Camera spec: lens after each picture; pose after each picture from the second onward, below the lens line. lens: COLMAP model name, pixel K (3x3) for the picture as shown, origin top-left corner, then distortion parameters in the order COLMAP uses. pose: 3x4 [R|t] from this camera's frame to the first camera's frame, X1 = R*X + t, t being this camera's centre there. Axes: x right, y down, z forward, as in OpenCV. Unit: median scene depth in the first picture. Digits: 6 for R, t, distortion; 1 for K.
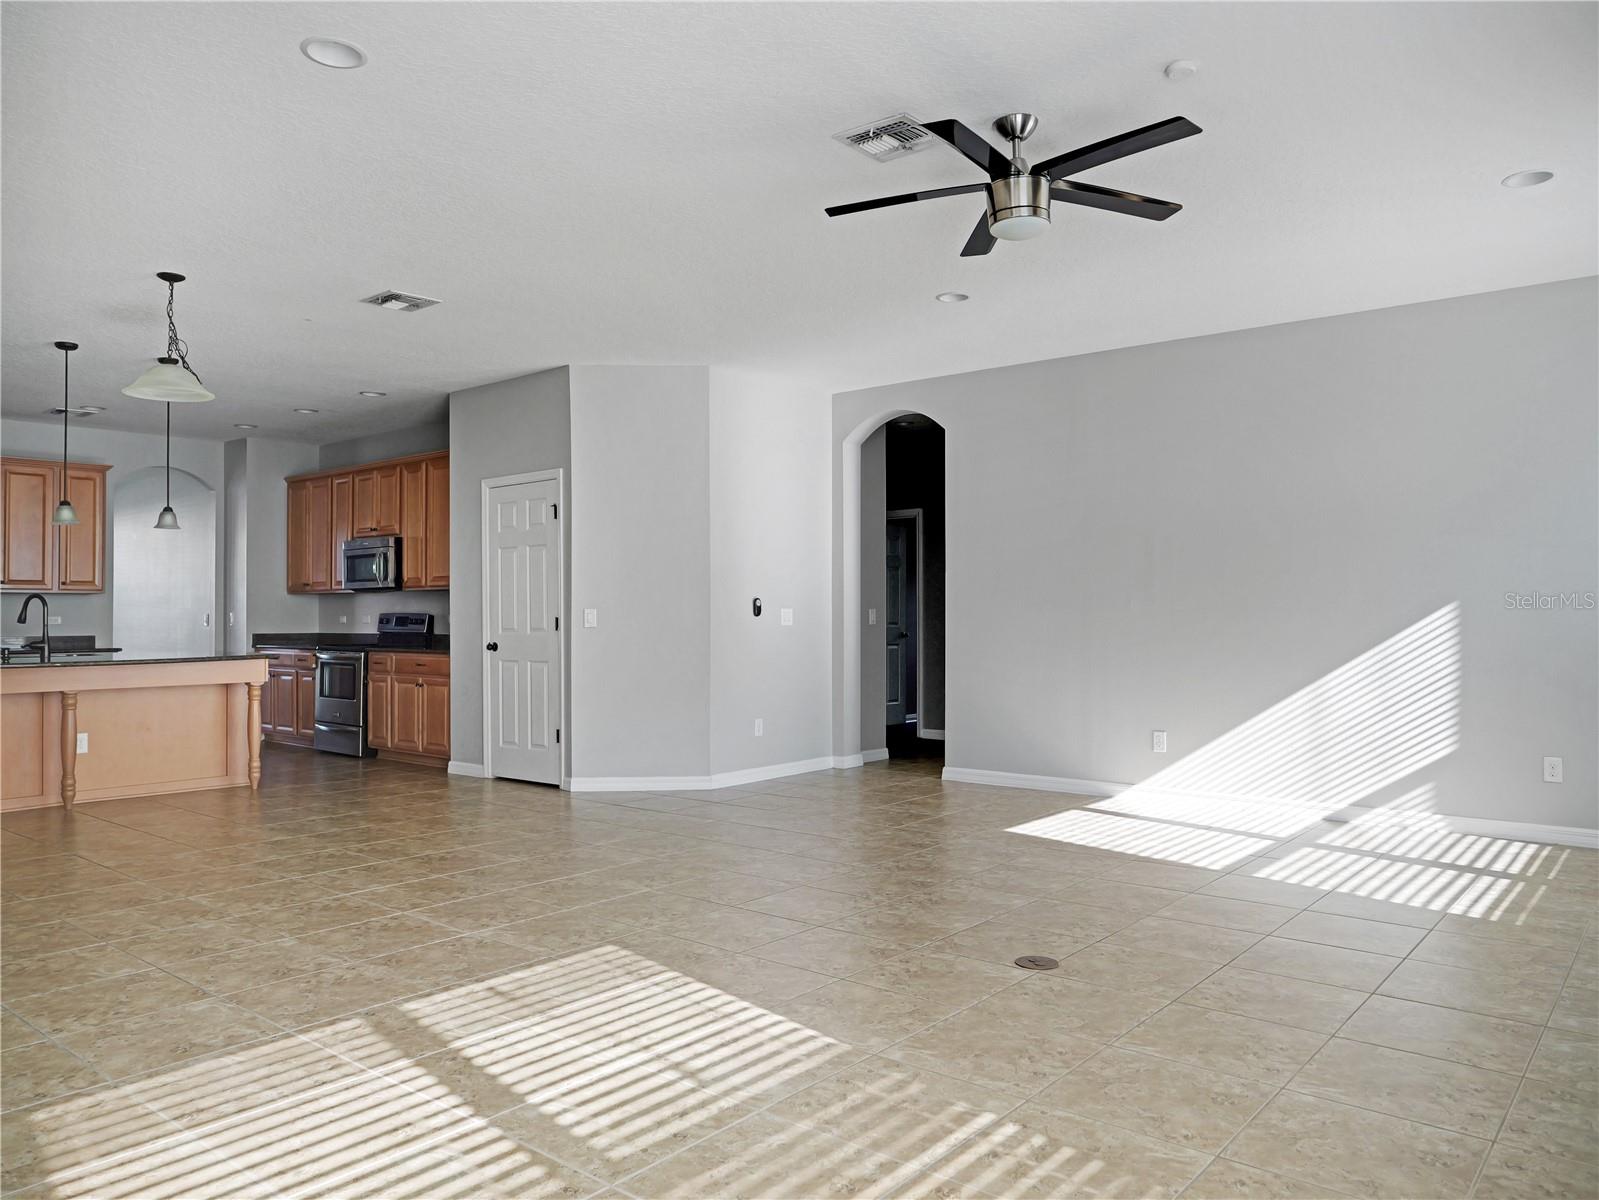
lens RADIAL K [[1151.6, 0, 815.7], [0, 1151.6, 623.4], [0, 0, 1]] dist [-0.049706, 0.014339]
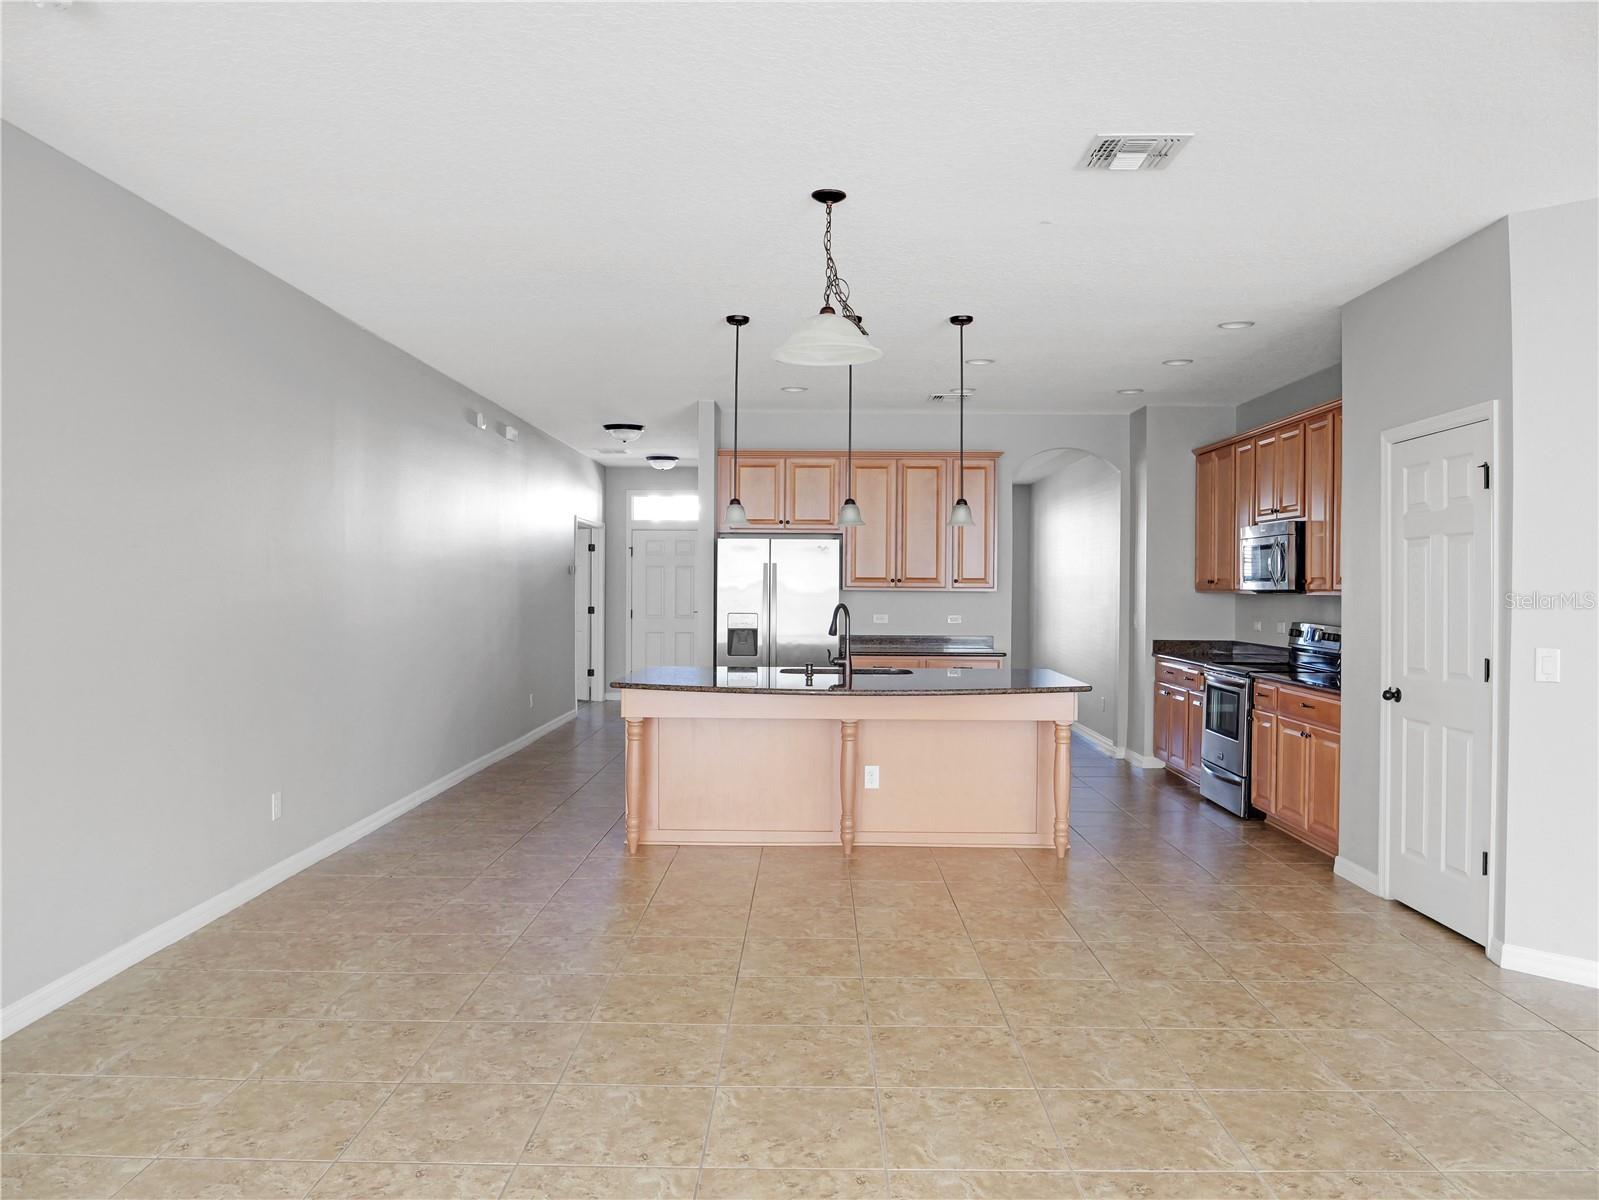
lens RADIAL K [[1151.6, 0, 792.2], [0, 1151.6, 593.0], [0, 0, 1]] dist [-0.049706, 0.014339]
pose [[0.619244, 0.013885, -0.785076, 0.003508], [-0.014053, 0.999879, 0.006600, -0.032033], [0.785073, 0.006946, 0.619364, 0.320313]]
